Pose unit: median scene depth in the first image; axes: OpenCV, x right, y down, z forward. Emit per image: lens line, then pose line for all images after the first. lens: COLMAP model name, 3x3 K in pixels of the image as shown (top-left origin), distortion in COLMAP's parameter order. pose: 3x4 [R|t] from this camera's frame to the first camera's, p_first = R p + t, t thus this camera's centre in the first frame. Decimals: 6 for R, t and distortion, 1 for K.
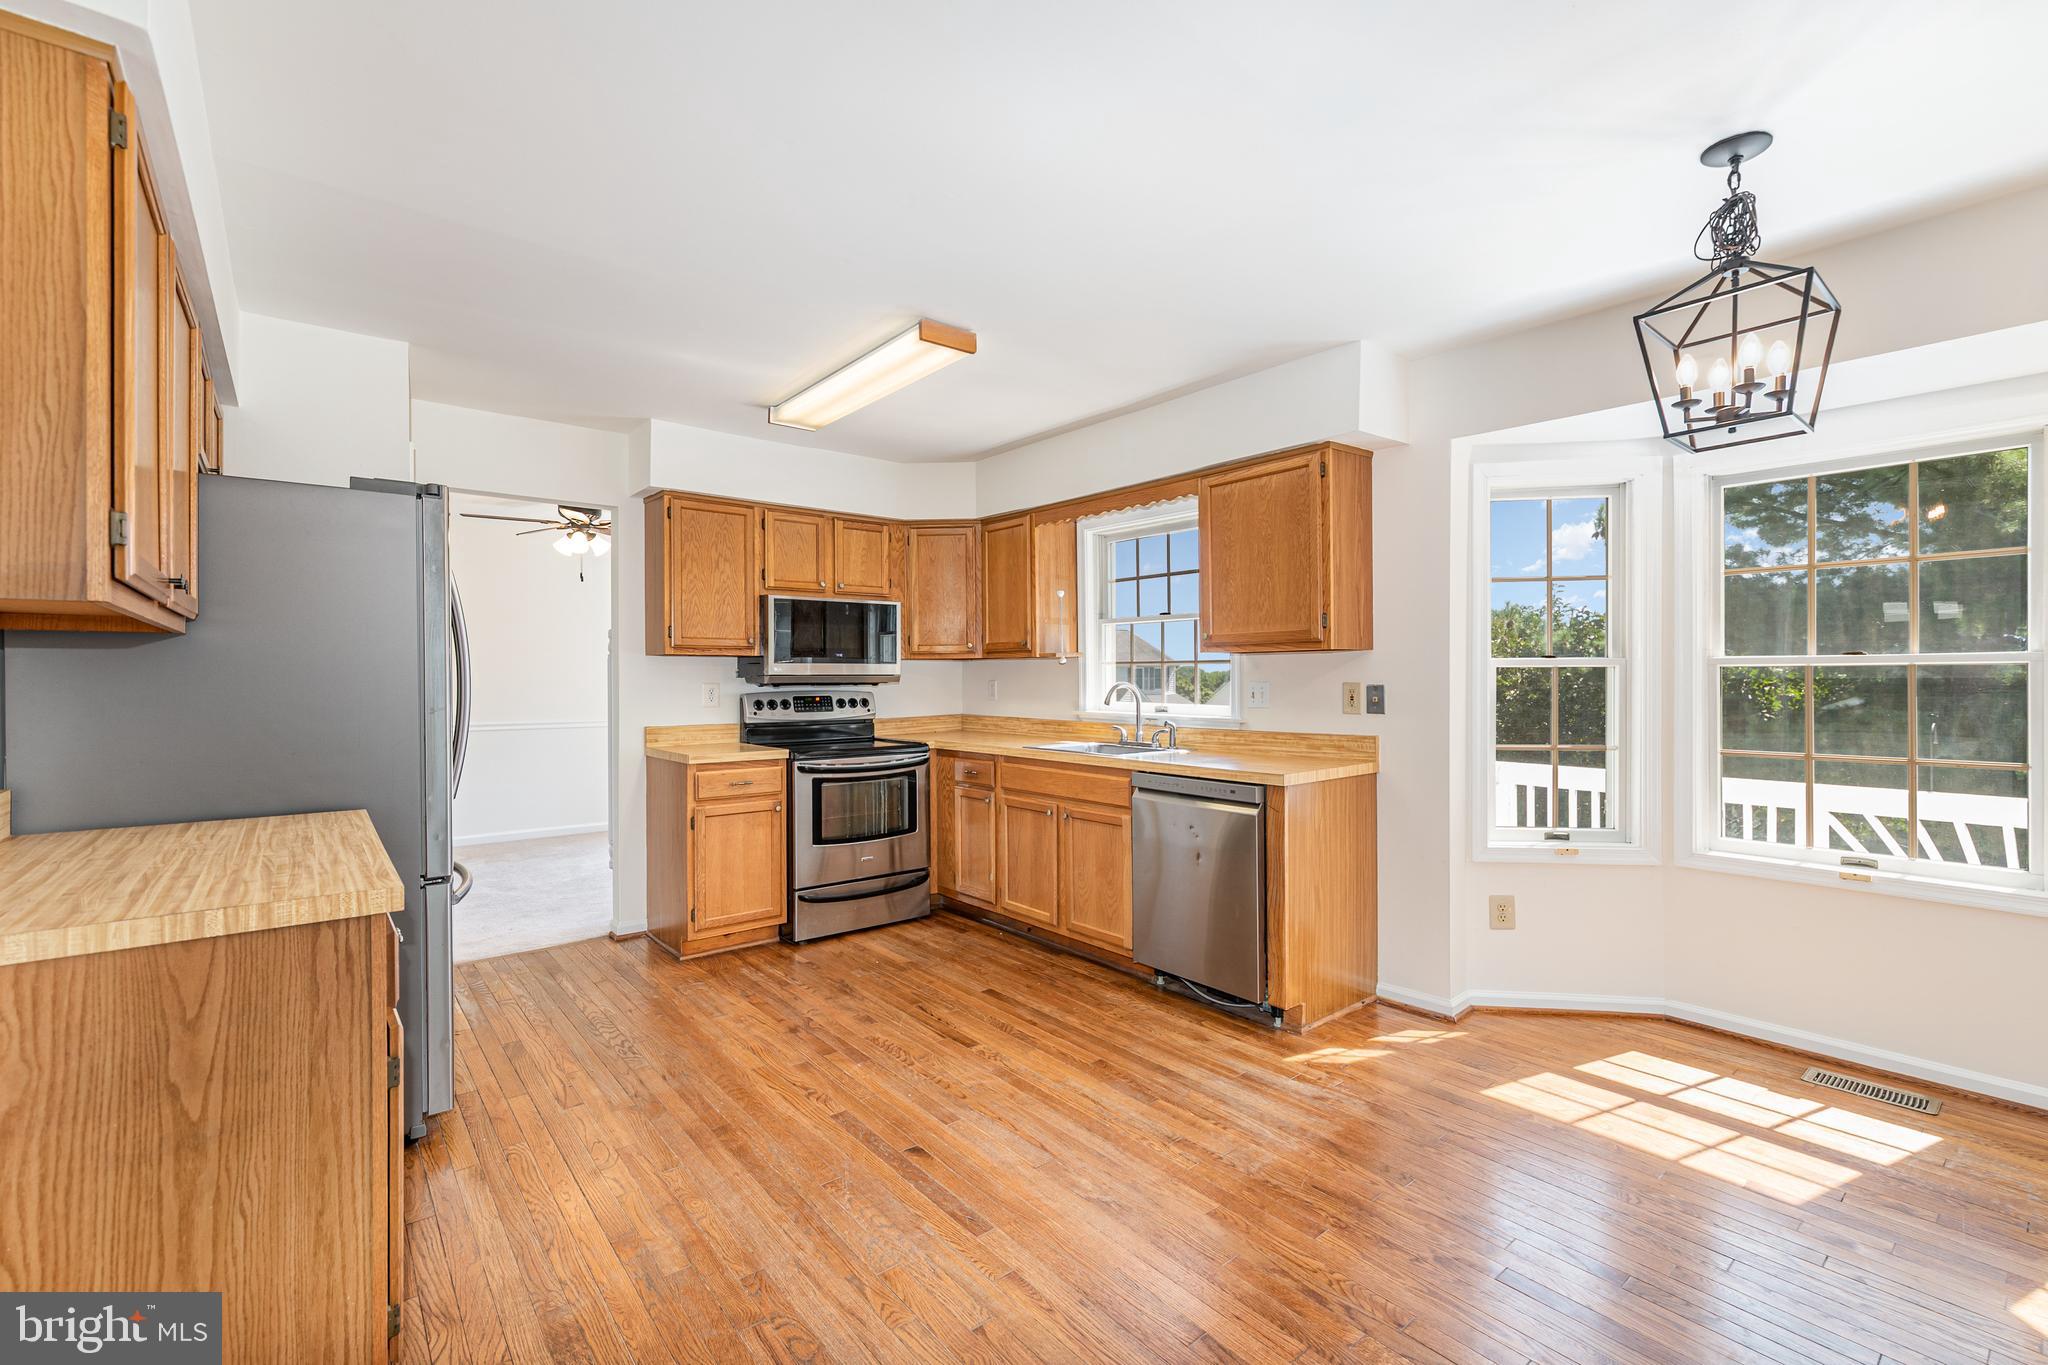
lens RADIAL K [[885.4, 0, 1024.0], [0, 885.4, 682.5], [0, 0, 1]] dist [0.002129, 0.000021]
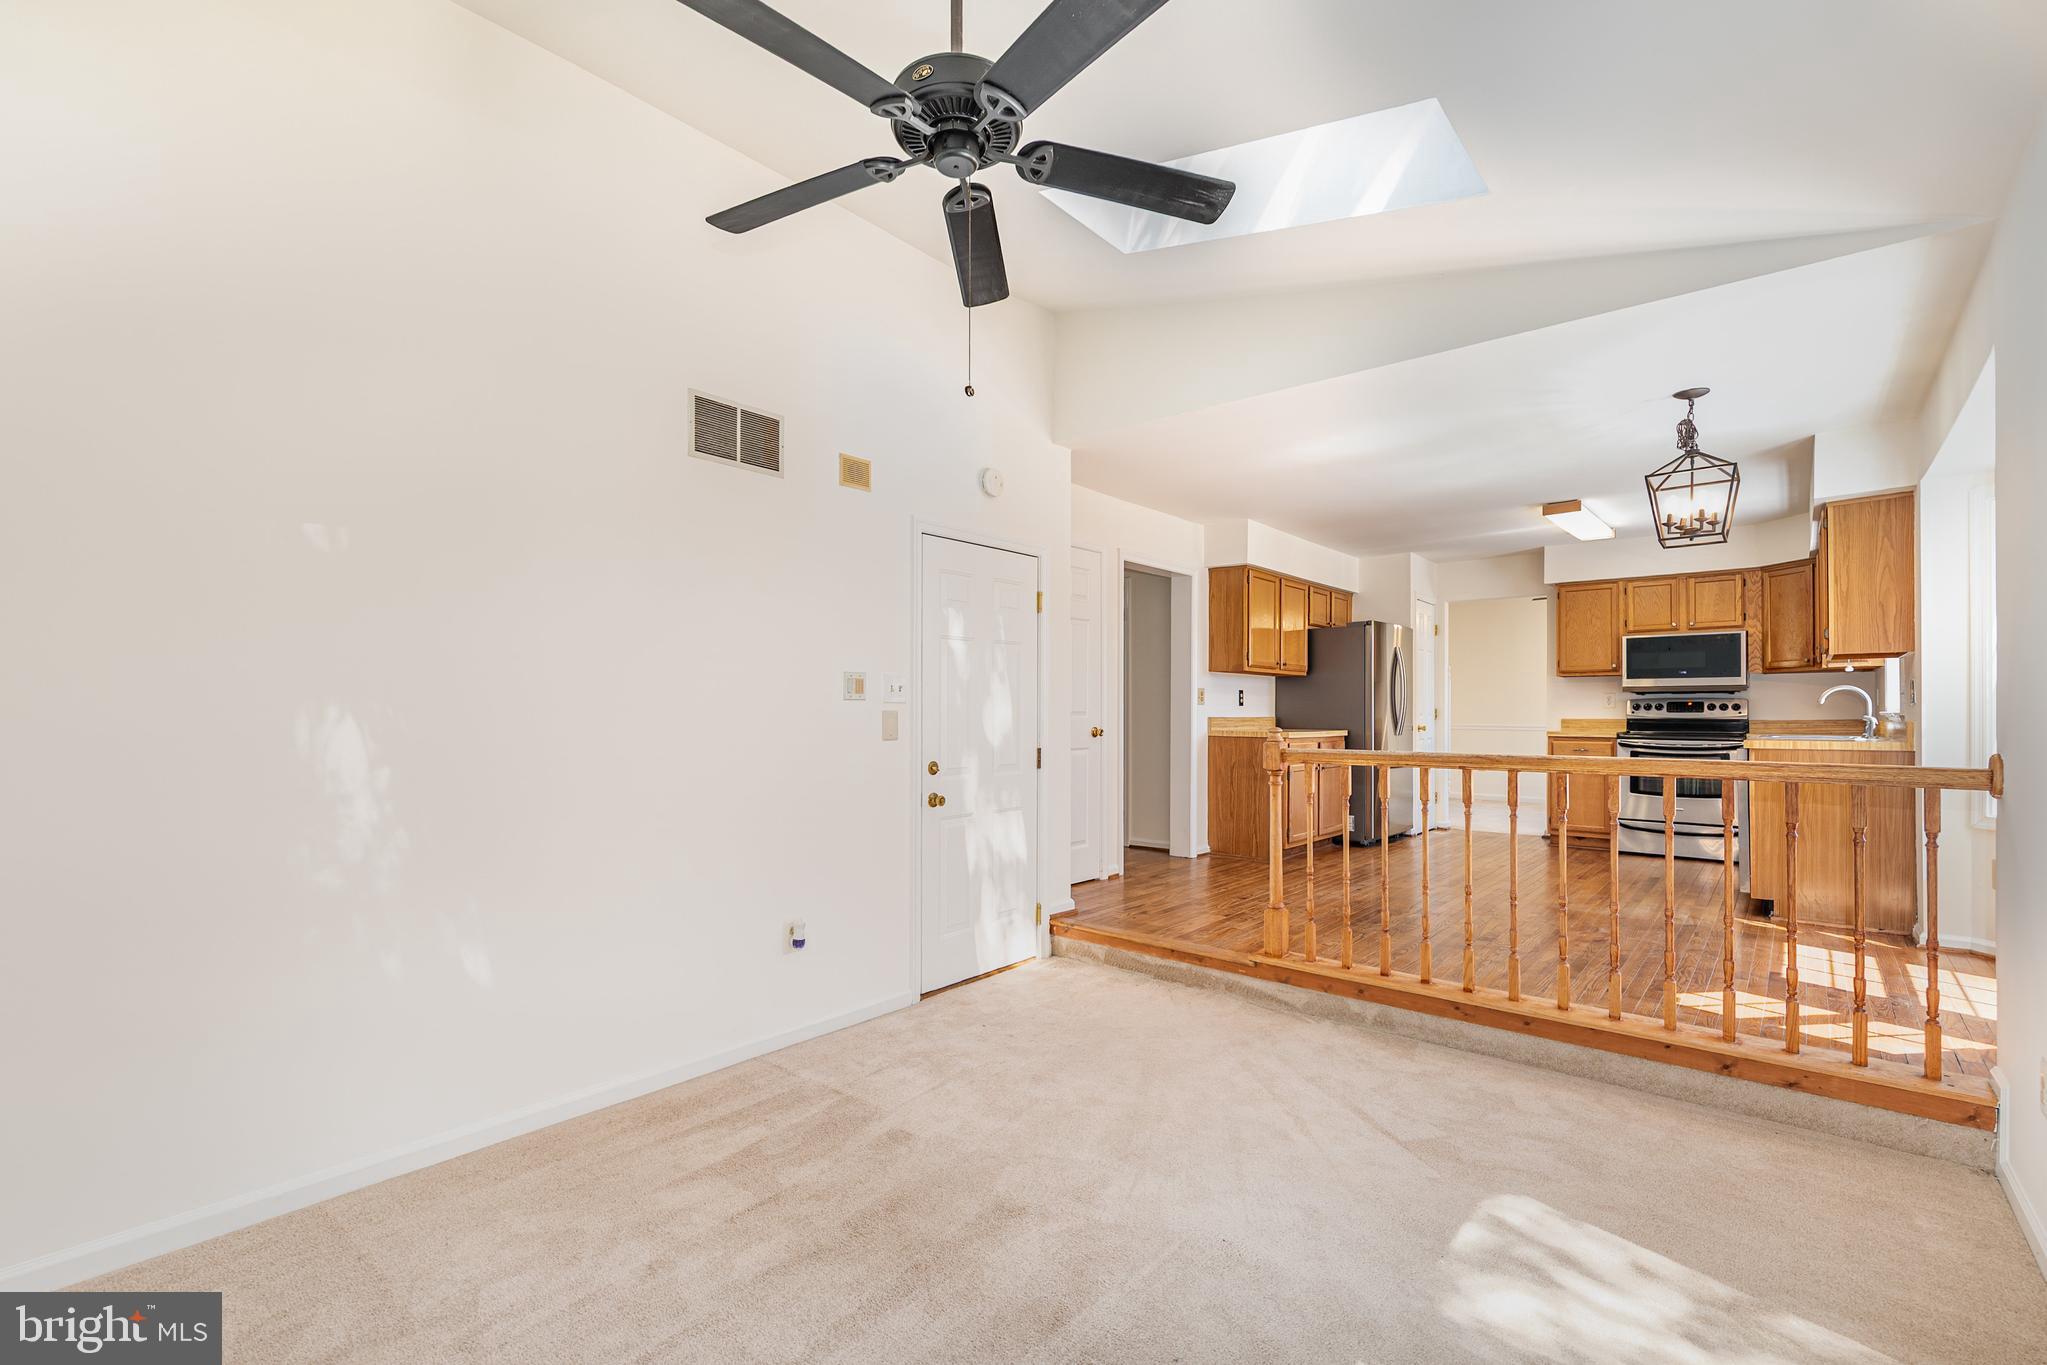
lens RADIAL K [[903.6, 0, 1017.3], [0, 903.6, 710.1], [0, 0, 1]] dist [0.001851, 0.000255]
pose [[0.175366, 0.000956, -0.984503, 1.237729], [-0.011156, 0.999937, -0.001016, 0.052172], [0.984440, 0.011161, 0.175365, -0.390221]]
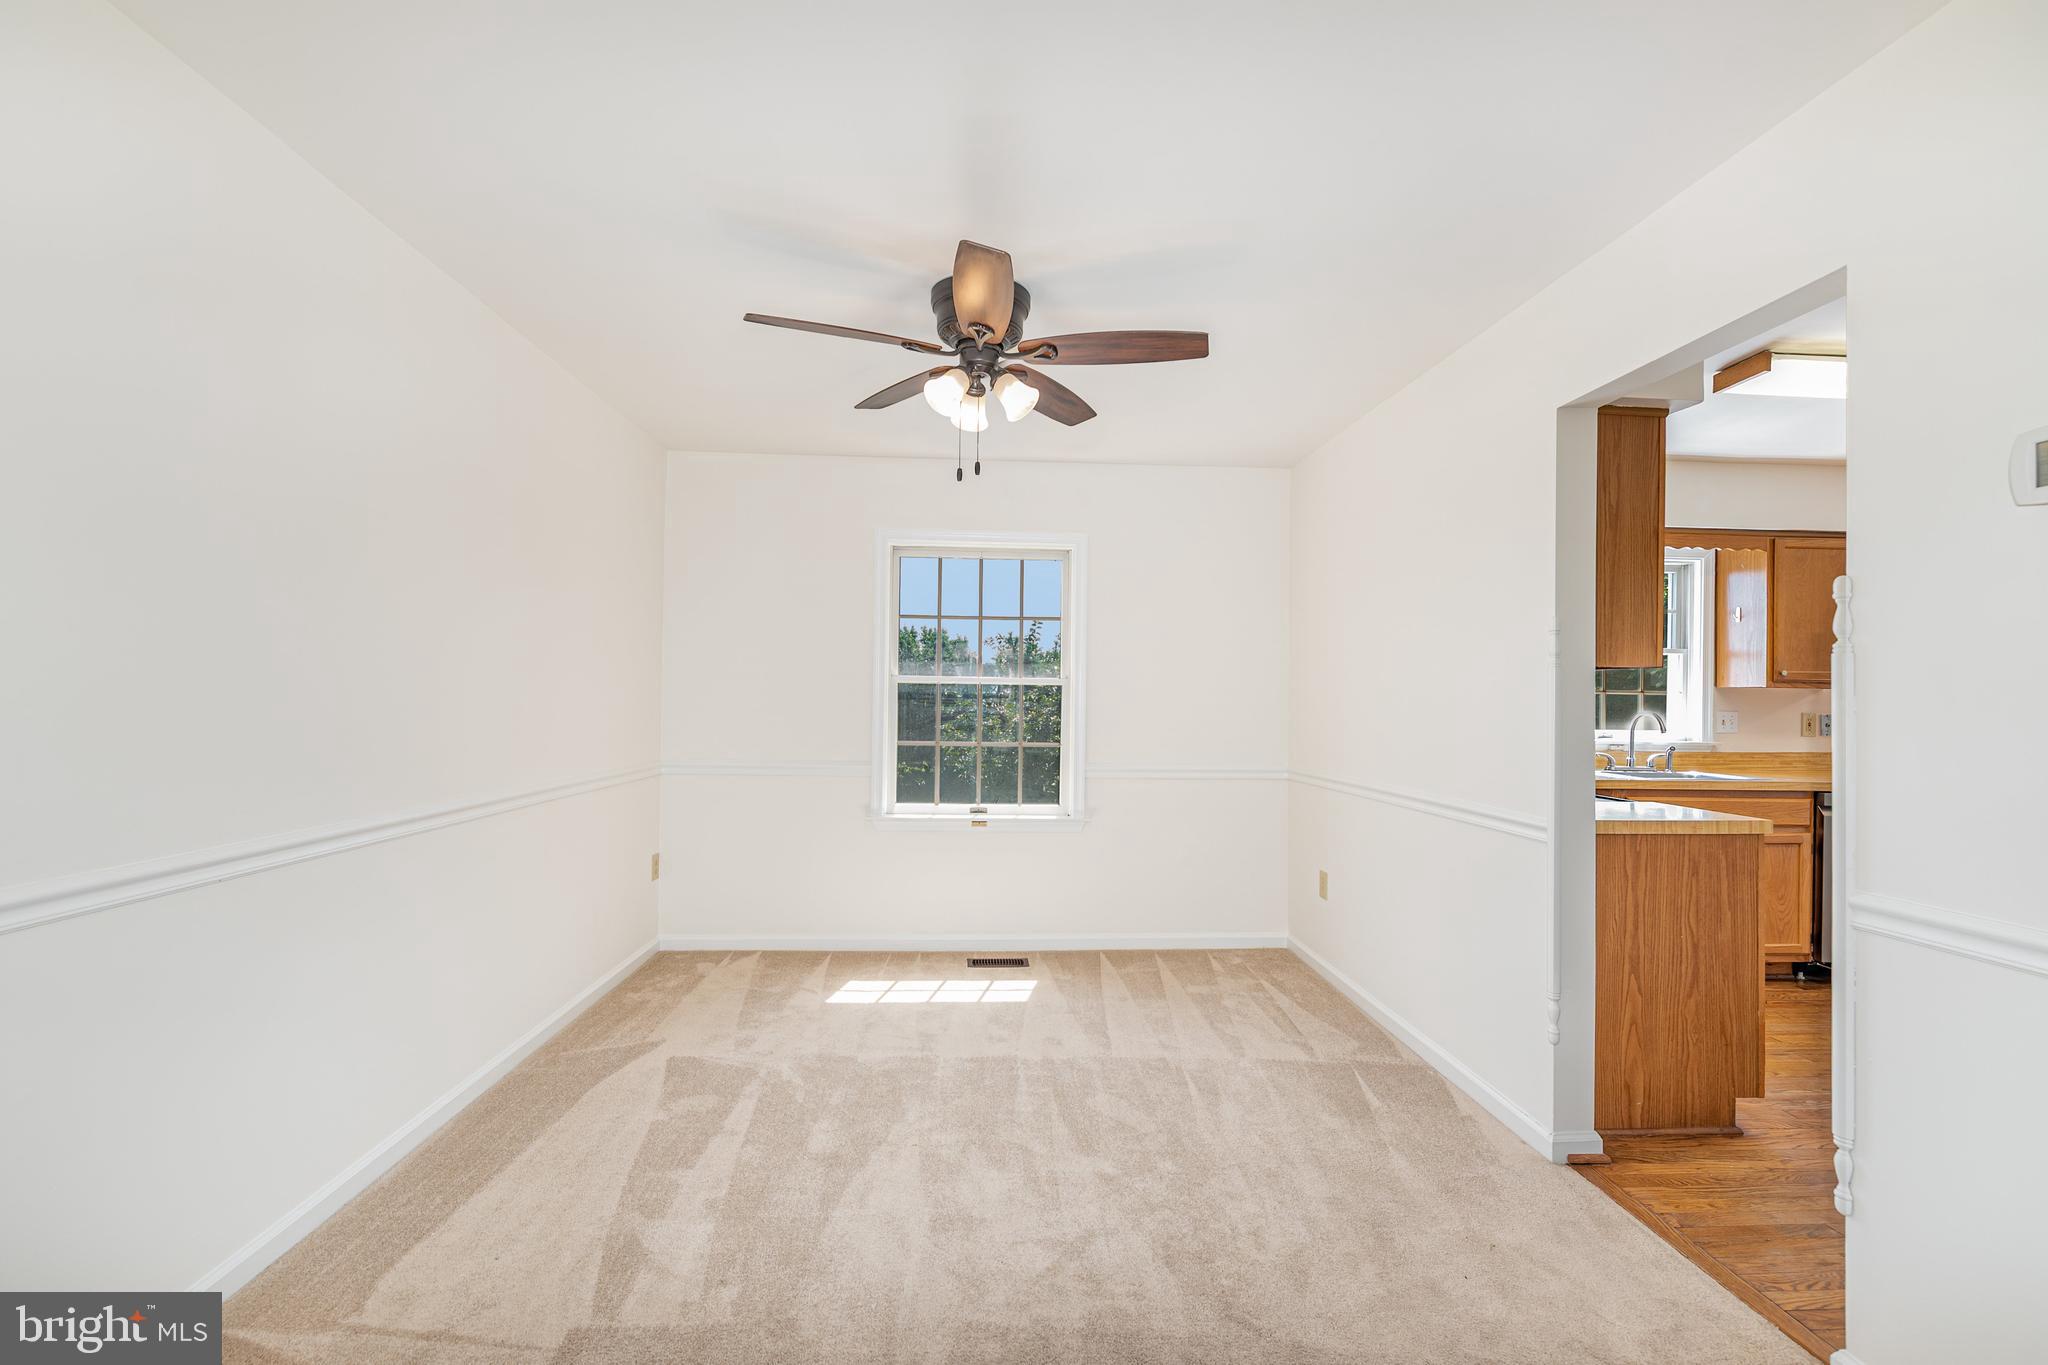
lens RADIAL K [[800.9, 0, 1078.4], [0, 800.9, 687.2], [0, 0, 1]] dist [0.000355, -0.000010]
pose [[0.590465, 0.010926, 0.806989, -1.123003], [-0.009079, 0.999935, -0.006895, -0.018655], [-0.807012, -0.003255, 0.590526, 1.049504]]
